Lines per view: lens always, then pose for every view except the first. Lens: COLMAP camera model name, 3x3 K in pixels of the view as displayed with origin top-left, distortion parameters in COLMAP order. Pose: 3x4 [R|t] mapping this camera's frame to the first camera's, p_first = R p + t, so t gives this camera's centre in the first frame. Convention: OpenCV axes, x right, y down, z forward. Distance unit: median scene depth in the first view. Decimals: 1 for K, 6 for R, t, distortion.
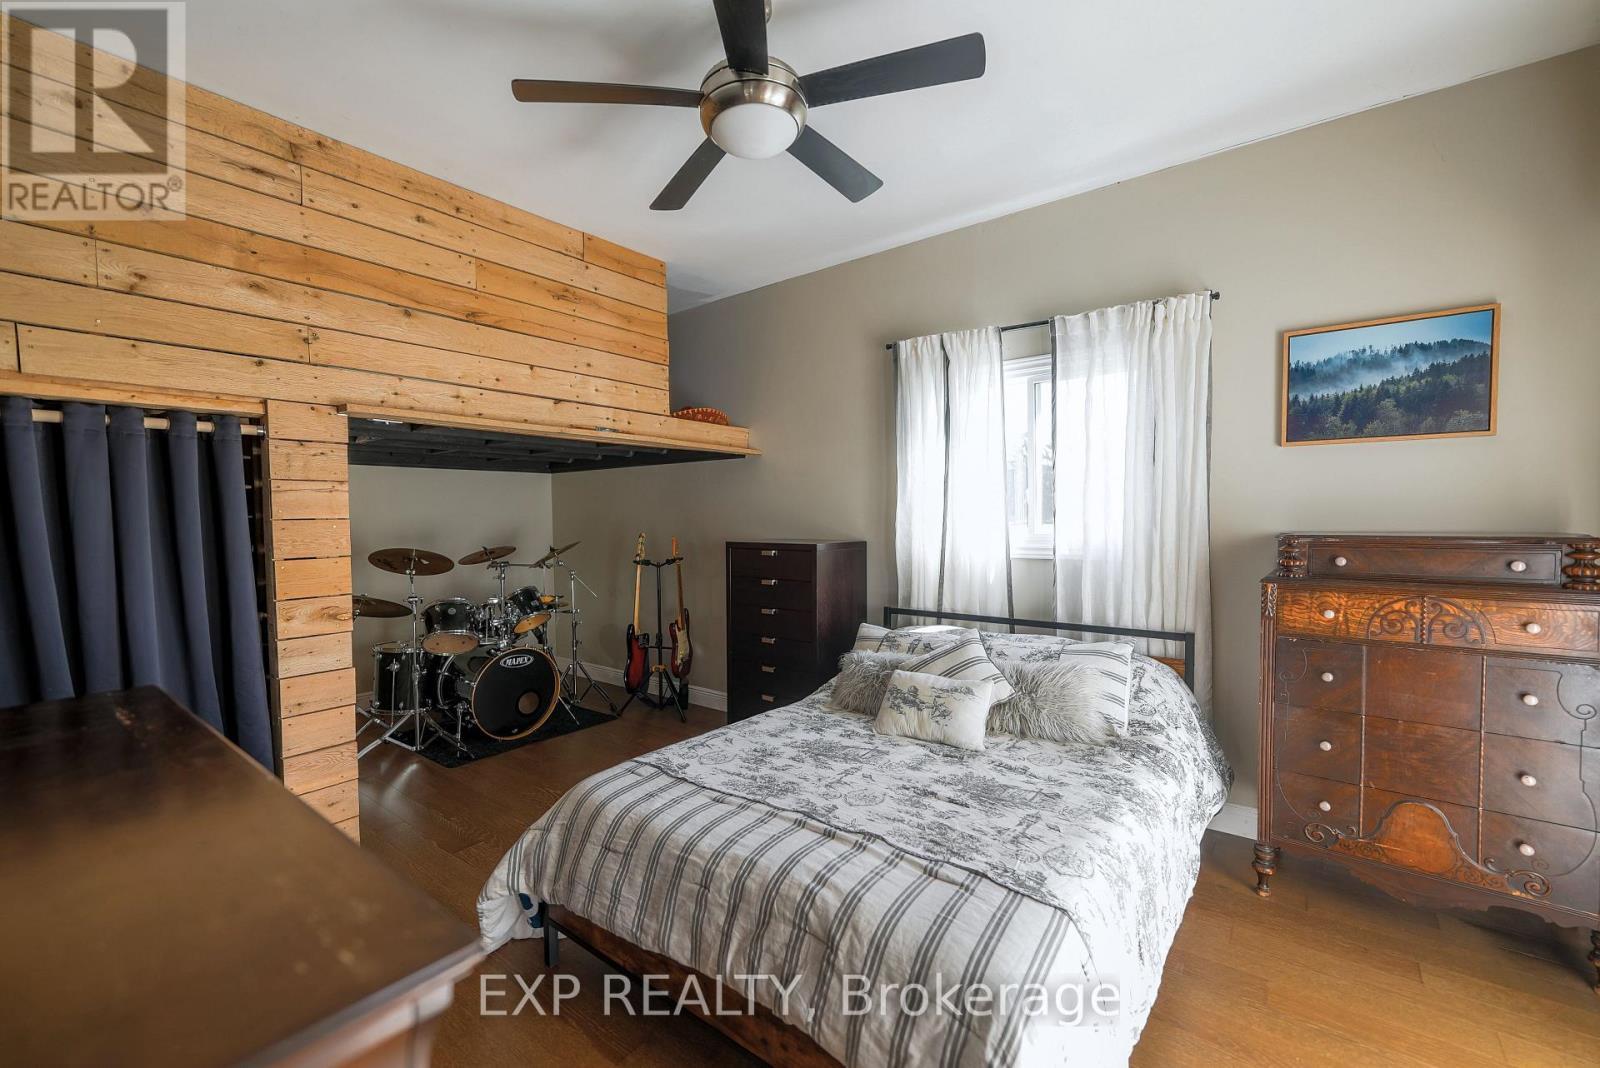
lens RADIAL K [[653.6, 0, 798.4], [0, 653.6, 536.6], [0, 0, 1]] dist [-0.001218, -0.000221]
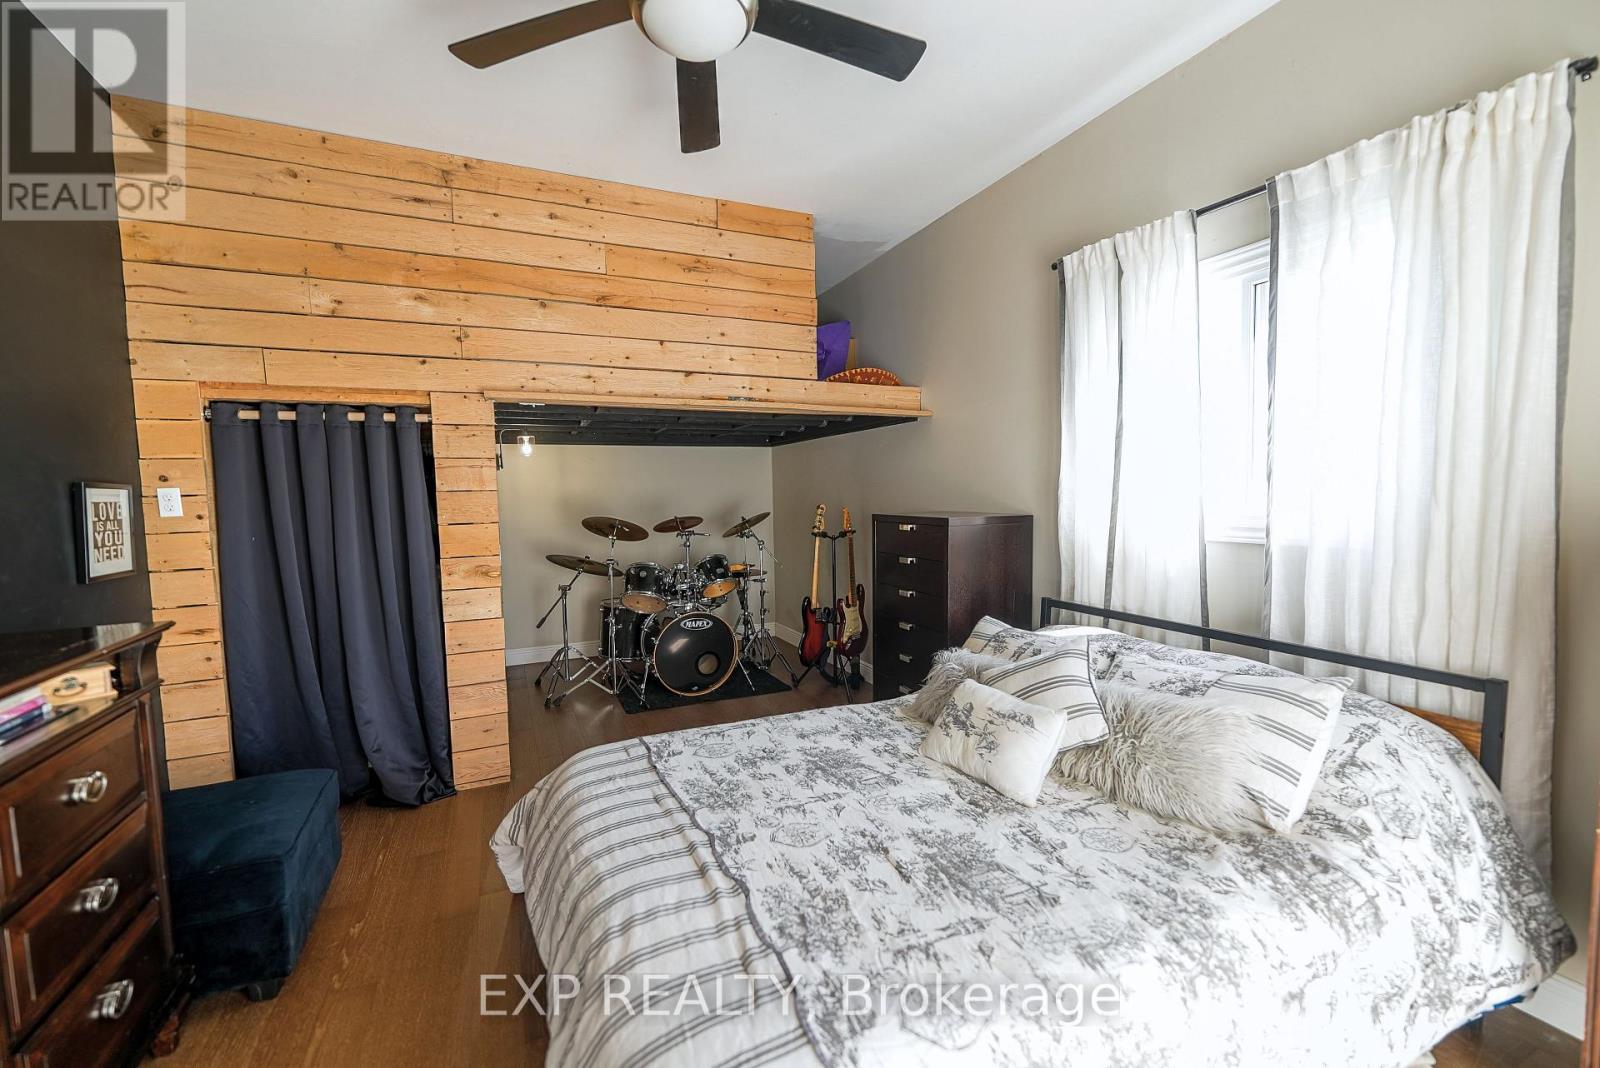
lens RADIAL K [[653.6, 0, 798.4], [0, 653.6, 536.6], [0, 0, 1]] dist [-0.001218, -0.000221]
pose [[0.886674, 0.026653, -0.461626, 0.326869], [-0.007072, 0.999002, 0.044095, -0.000635], [0.462341, -0.035834, 0.885978, 0.215090]]
